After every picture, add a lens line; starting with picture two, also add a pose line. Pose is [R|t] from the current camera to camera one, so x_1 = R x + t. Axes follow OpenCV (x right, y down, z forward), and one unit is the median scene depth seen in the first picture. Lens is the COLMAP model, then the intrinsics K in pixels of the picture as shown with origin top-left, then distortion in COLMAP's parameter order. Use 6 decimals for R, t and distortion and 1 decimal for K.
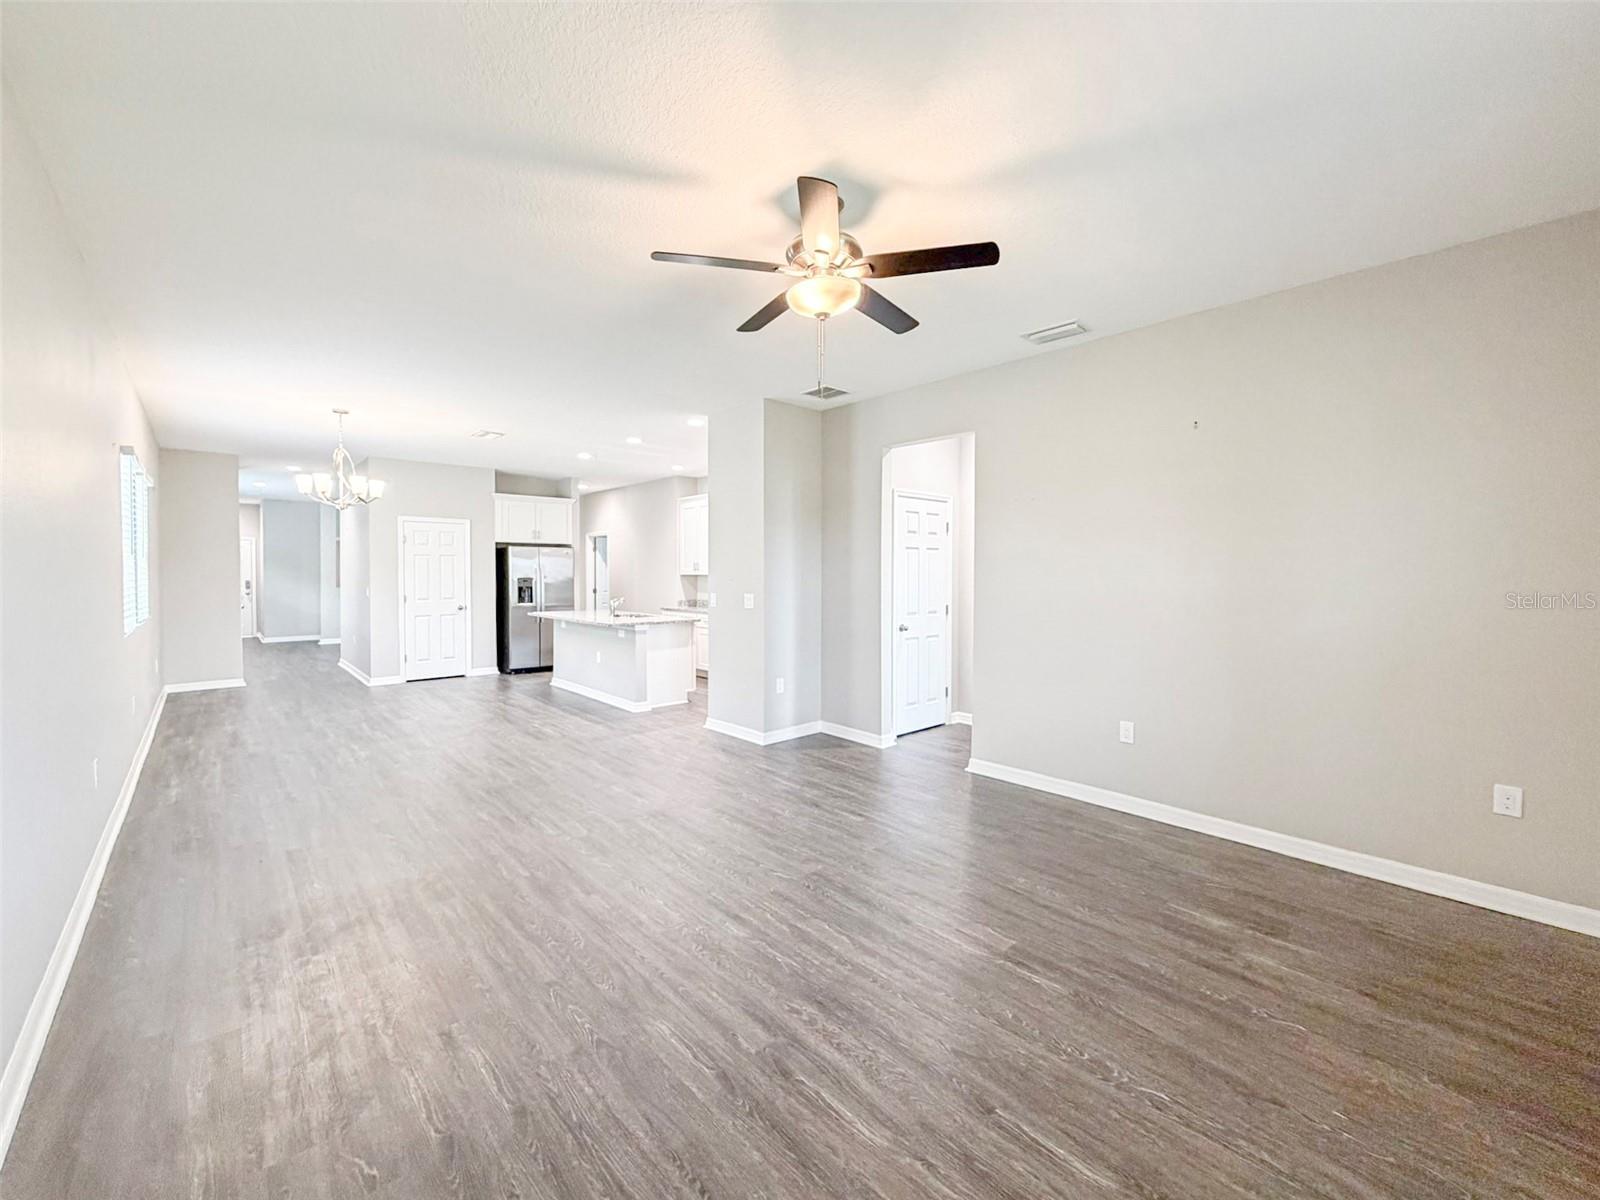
lens RADIAL K [[650.7, 0, 784.0], [0, 650.7, 593.9], [0, 0, 1]] dist [-0.001261, 0.000931]
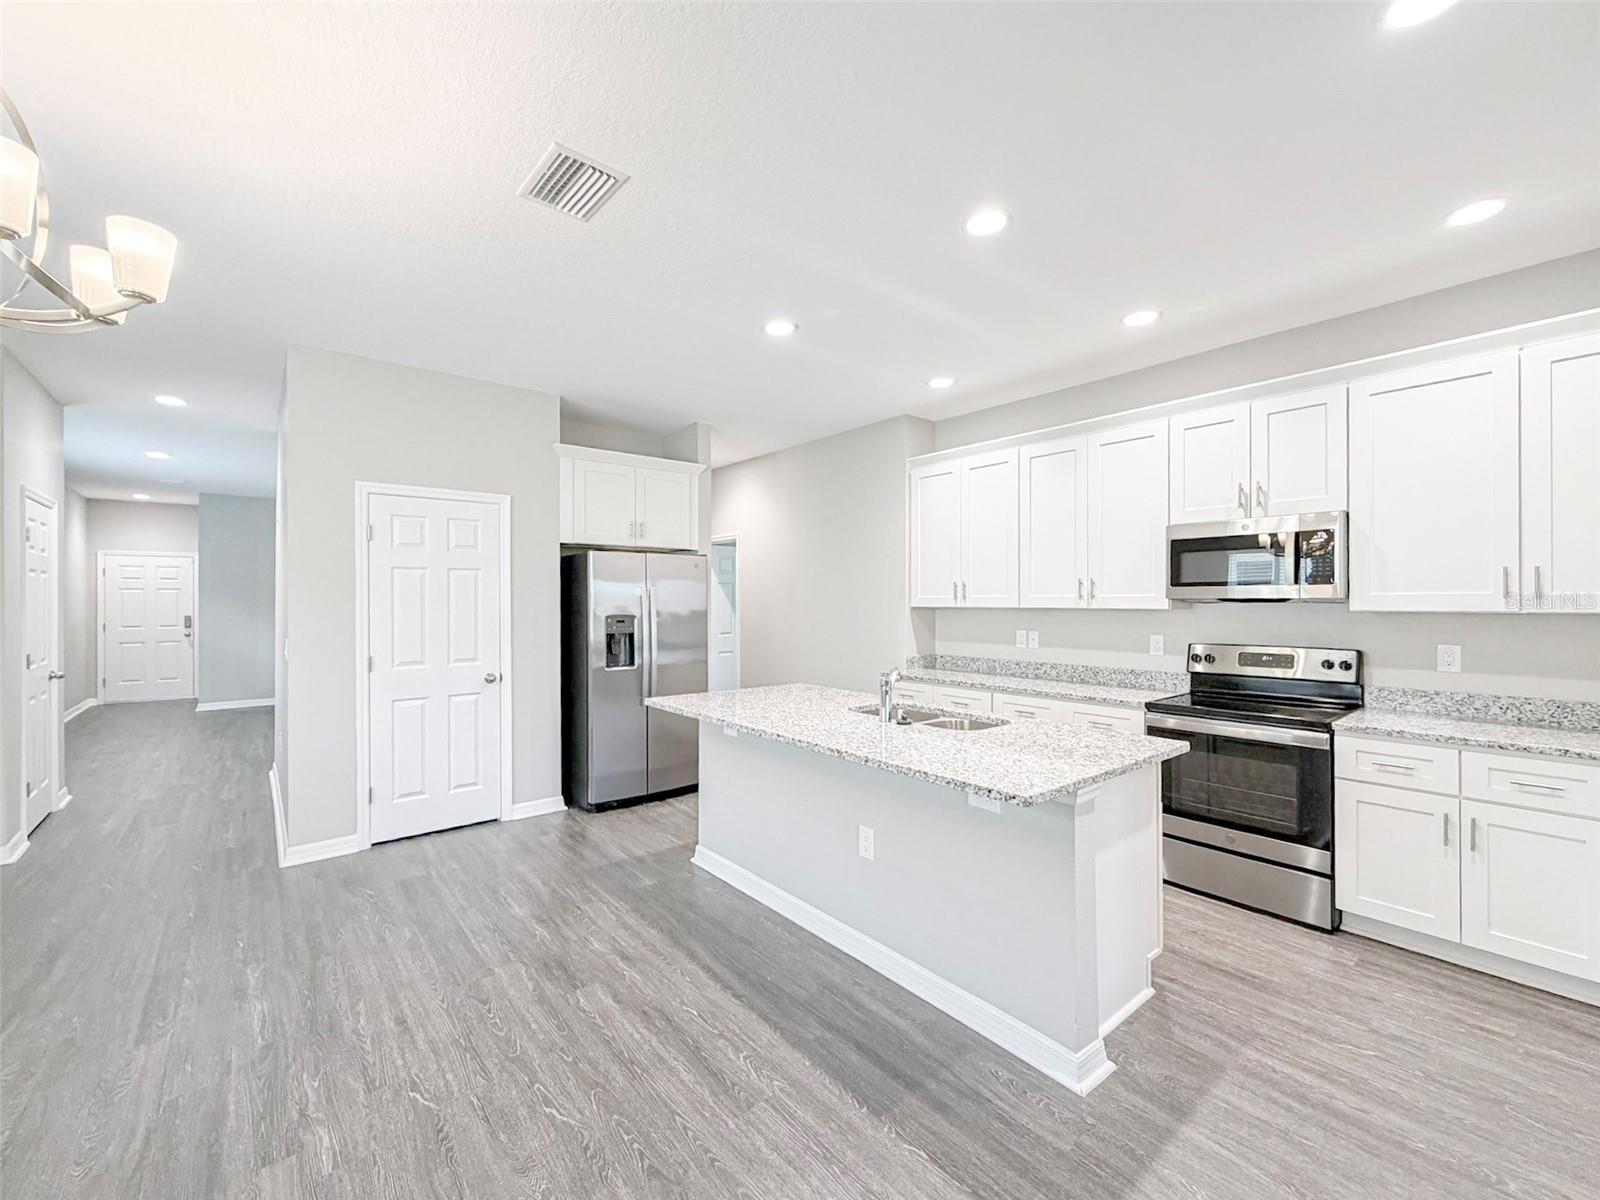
lens RADIAL K [[650.7, 0, 780.2], [0, 650.7, 605.0], [0, 0, 1]] dist [-0.001261, 0.000931]
pose [[0.998950, -0.003585, -0.045670, -0.254694], [0.002352, 0.999632, -0.027028, -0.018635], [0.045751, 0.026893, 0.998591, 0.516186]]
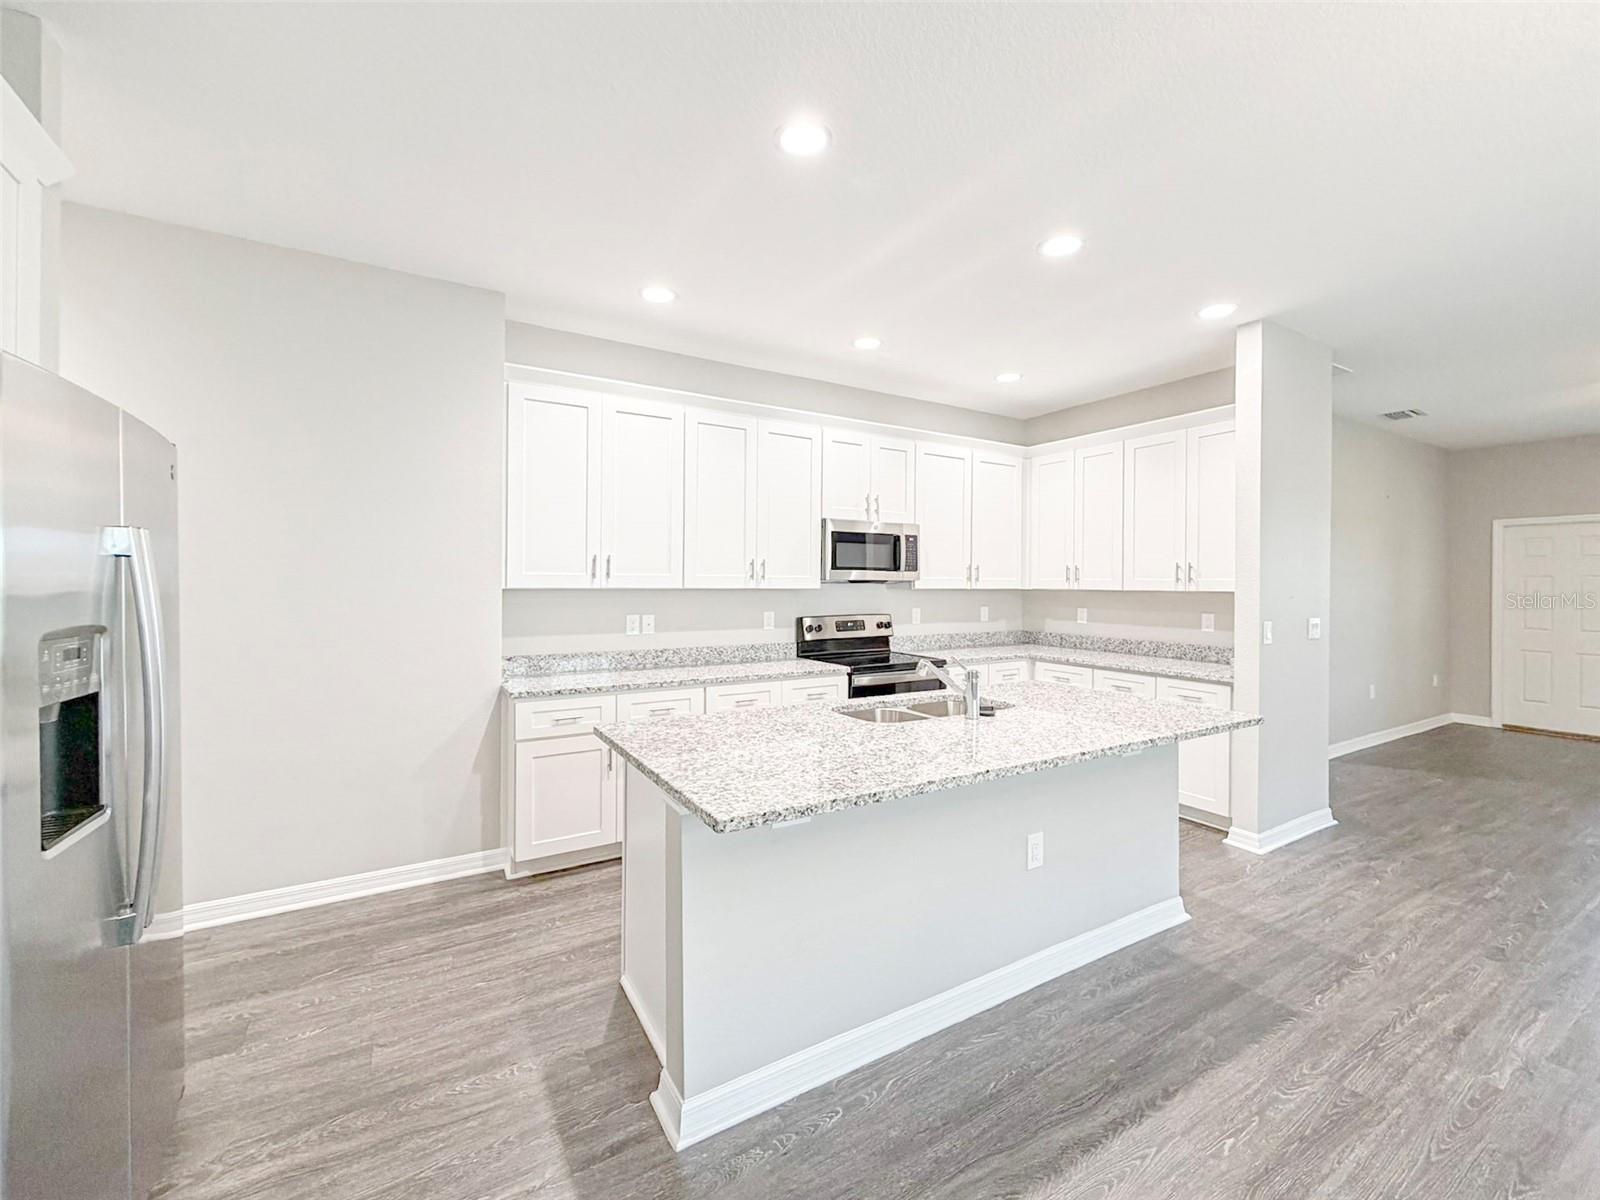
lens RADIAL K [[650.7, 0, 799.1], [0, 650.7, 588.1], [0, 0, 1]] dist [-0.001261, 0.000931]
pose [[0.190740, -0.009932, 0.981590, -0.492890], [0.027018, 0.999623, 0.004864, -0.028997], [-0.981269, 0.025593, 0.190936, 0.837530]]
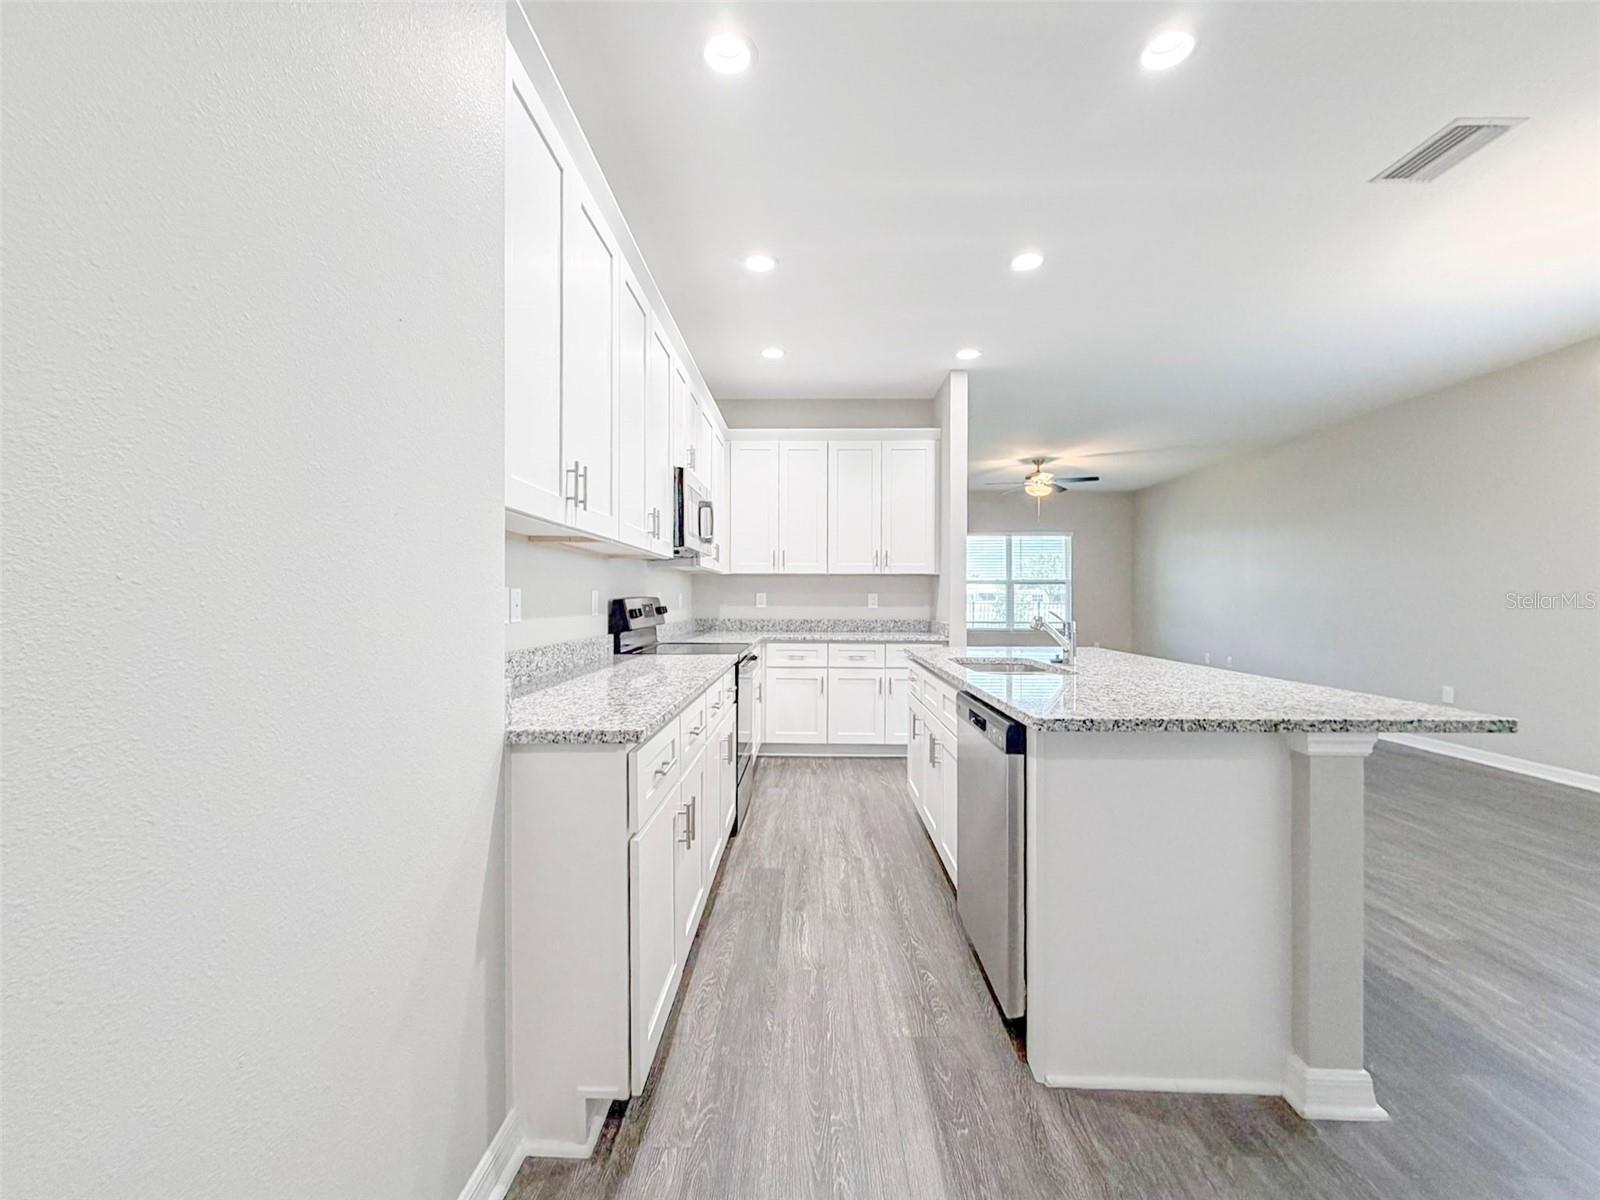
lens RADIAL K [[650.7, 0, 814.3], [0, 650.7, 615.2], [0, 0, 1]] dist [-0.001261, 0.000931]
pose [[-0.724297, -0.023256, 0.689096, -0.343267], [0.019366, 0.998350, 0.054049, -0.013764], [-0.689216, 0.052493, -0.722652, 1.097566]]
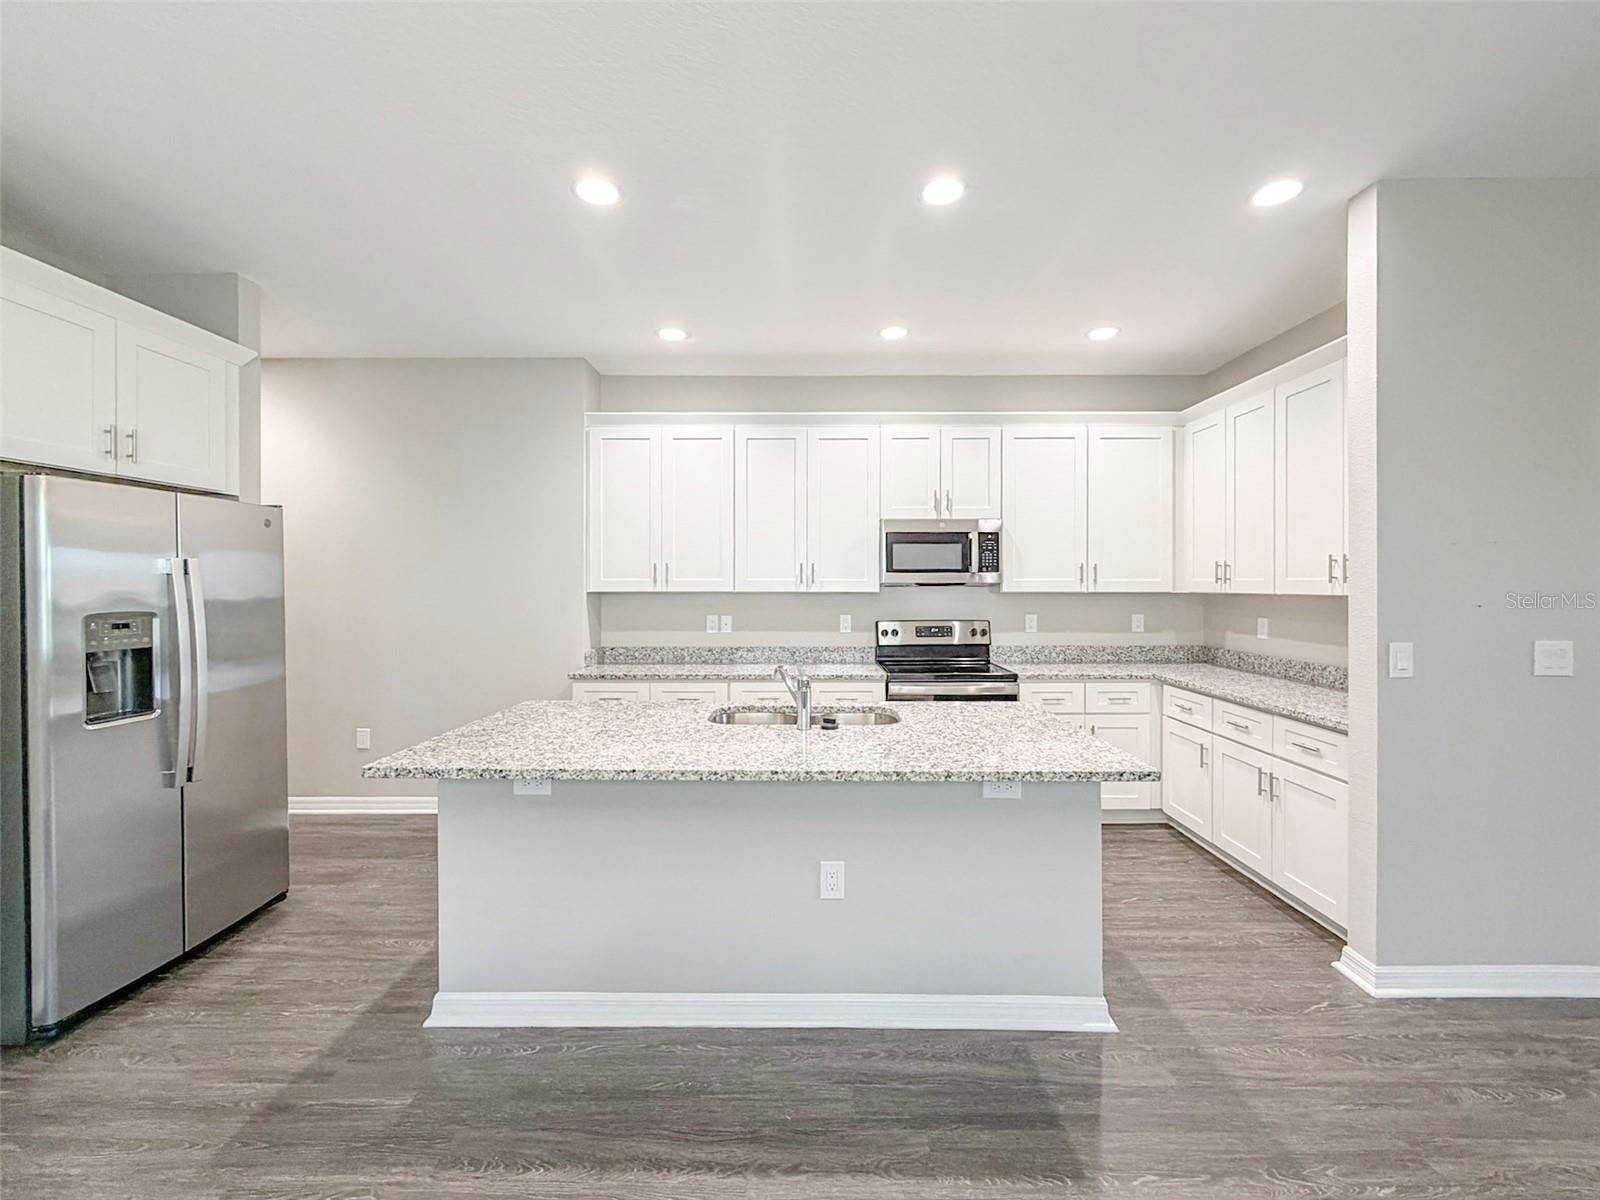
lens RADIAL K [[650.7, 0, 804.5], [0, 650.7, 591.9], [0, 0, 1]] dist [-0.001261, 0.000931]
pose [[0.671182, -0.011033, 0.741210, -0.405167], [0.026628, 0.999603, -0.009232, -0.023310], [-0.740814, 0.025933, 0.671210, 0.650540]]
